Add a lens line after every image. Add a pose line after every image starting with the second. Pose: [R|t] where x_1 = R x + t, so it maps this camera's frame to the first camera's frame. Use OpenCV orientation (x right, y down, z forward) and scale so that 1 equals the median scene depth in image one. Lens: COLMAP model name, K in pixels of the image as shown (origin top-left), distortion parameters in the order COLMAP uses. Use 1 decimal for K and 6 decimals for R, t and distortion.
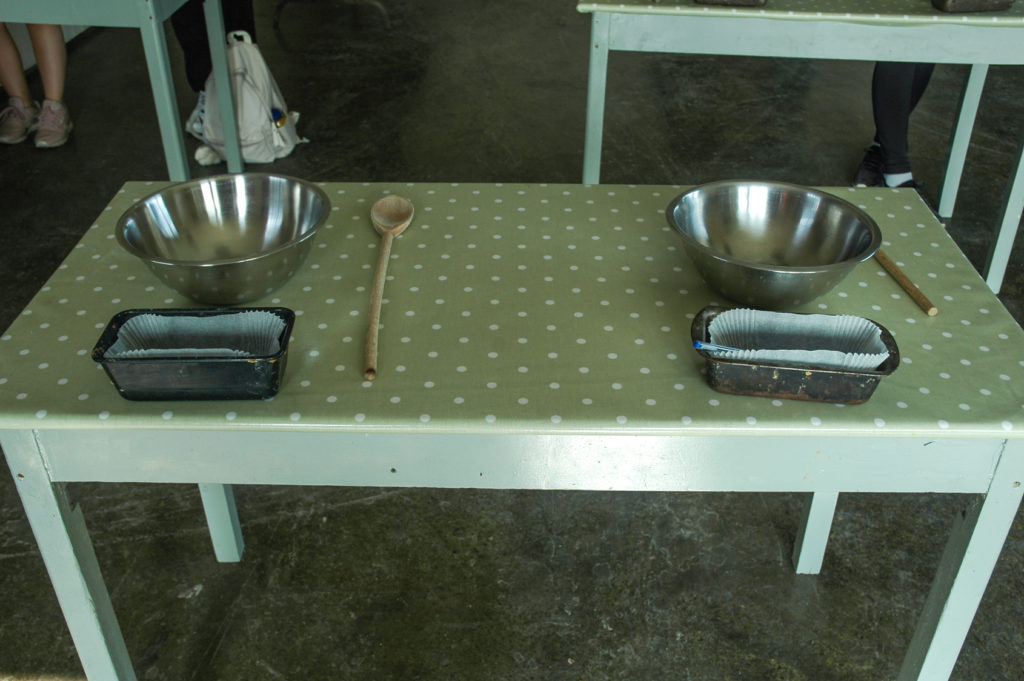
lens RADIAL K [[980.9, 0, 510.4], [0, 980.9, 341.9], [0, 0, 1]] dist [-0.021381, 0.000000]
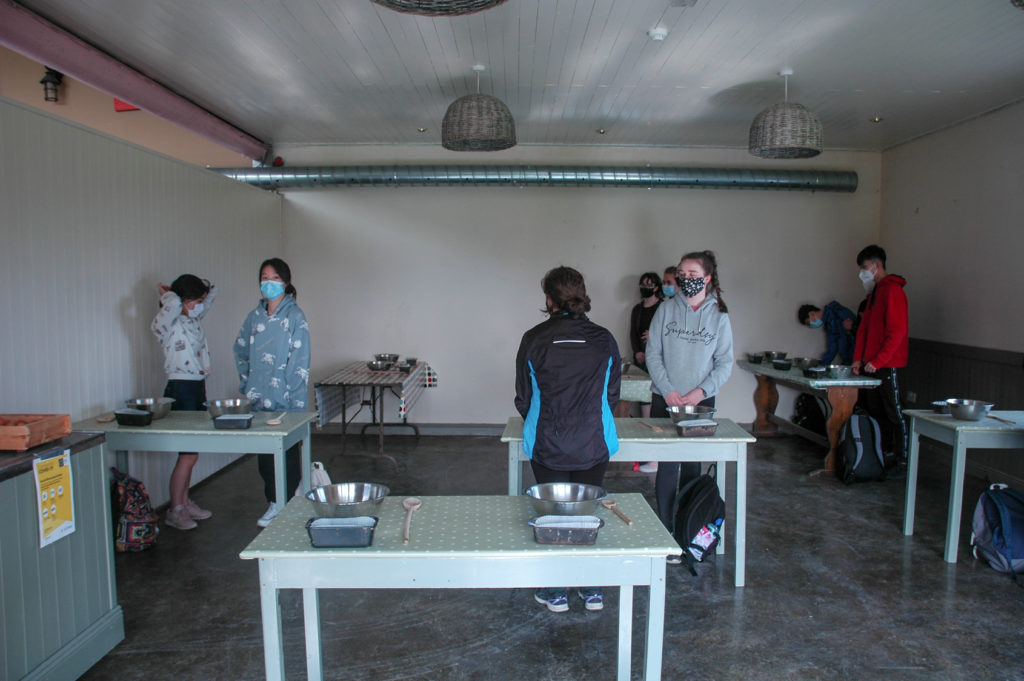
lens RADIAL K [[795.8, 0, 513.2], [0, 795.8, 338.0], [0, 0, 1]] dist [-0.115963, 0.011677]
pose [[0.998979, -0.010671, 0.043888, 0.040098], [0.031073, 0.867573, -0.496338, 0.455896], [-0.032779, 0.497195, 0.867019, -0.811532]]
